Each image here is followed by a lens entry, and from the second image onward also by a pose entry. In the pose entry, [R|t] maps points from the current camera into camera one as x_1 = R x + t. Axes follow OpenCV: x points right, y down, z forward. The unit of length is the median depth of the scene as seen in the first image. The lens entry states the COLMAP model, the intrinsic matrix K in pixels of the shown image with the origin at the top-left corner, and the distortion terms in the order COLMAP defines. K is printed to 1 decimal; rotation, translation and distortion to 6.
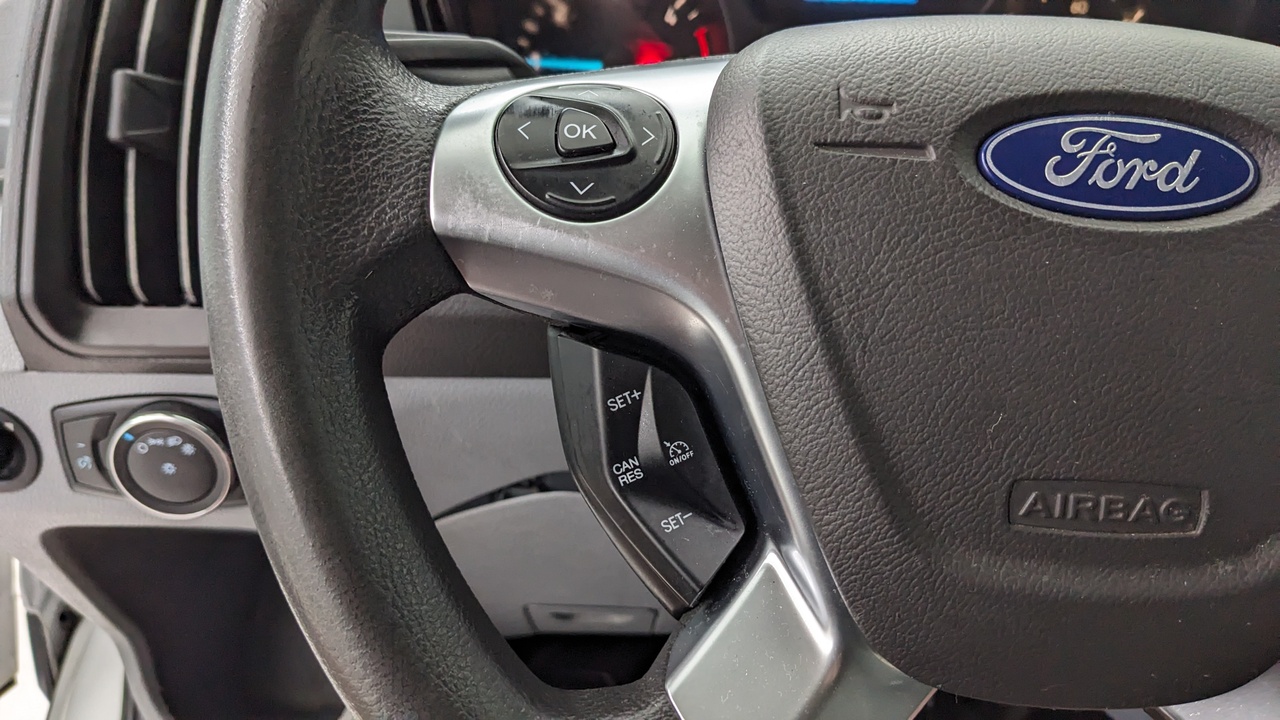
lens RADIAL K [[1042.8, 0, 648.3], [0, 1042.8, 336.1], [0, 0, 1]] dist [0.025197, -0.054090]
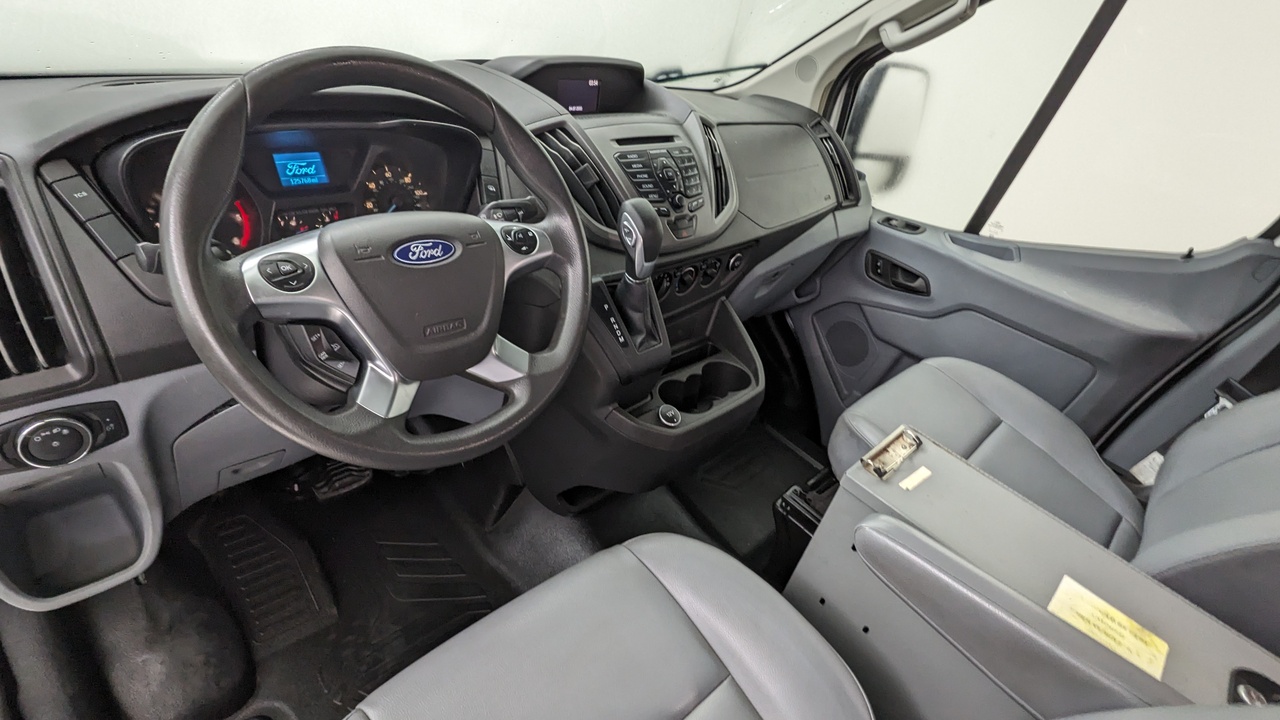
lens RADIAL K [[615.1, 0, 634.1], [0, 615.1, 365.0], [0, 0, 1]] dist [-0.000836, -0.001156]
pose [[0.729939, -0.300279, 0.614021, -0.625442], [0.226880, 0.953842, 0.196753, -0.017994], [-0.644760, -0.004309, 0.764373, -1.511366]]
